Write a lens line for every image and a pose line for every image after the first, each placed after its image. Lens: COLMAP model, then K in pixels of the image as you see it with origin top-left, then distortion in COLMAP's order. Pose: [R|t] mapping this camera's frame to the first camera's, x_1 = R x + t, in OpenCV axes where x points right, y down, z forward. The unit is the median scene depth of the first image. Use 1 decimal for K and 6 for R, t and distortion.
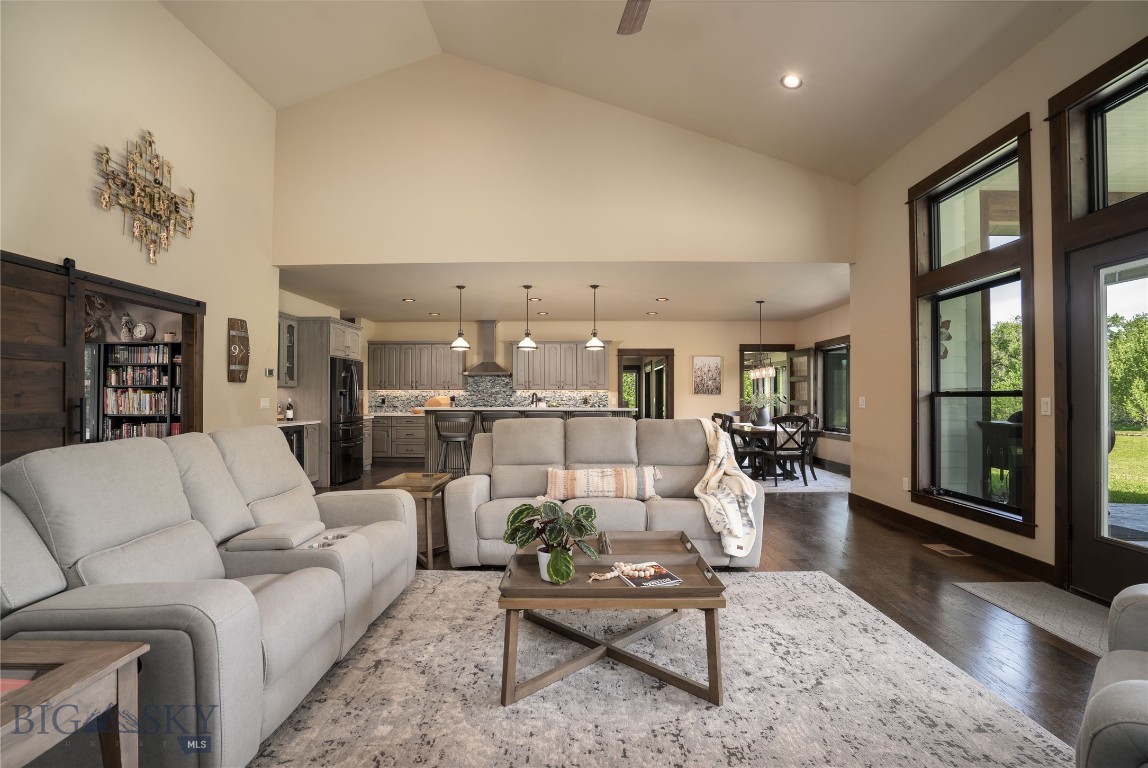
lens RADIAL K [[549.0, 0, 565.7], [0, 549.0, 390.7], [0, 0, 1]] dist [-0.023518, 0.002345]
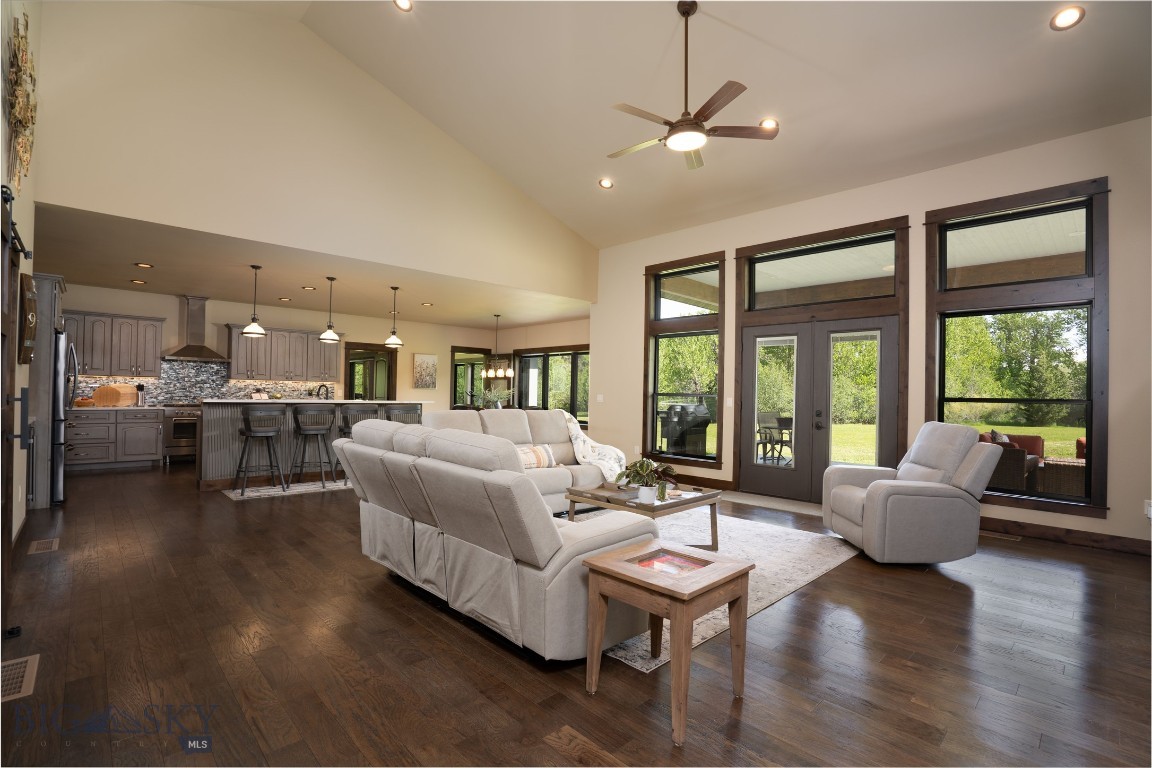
lens RADIAL K [[551.0, 0, 578.3], [0, 551.0, 392.1], [0, 0, 1]] dist [-0.023518, 0.002345]
pose [[0.704040, 0.017487, 0.709945, -0.329968], [-0.028222, 0.999596, 0.003366, 0.000369], [-0.709599, -0.022406, 0.704249, -0.011791]]
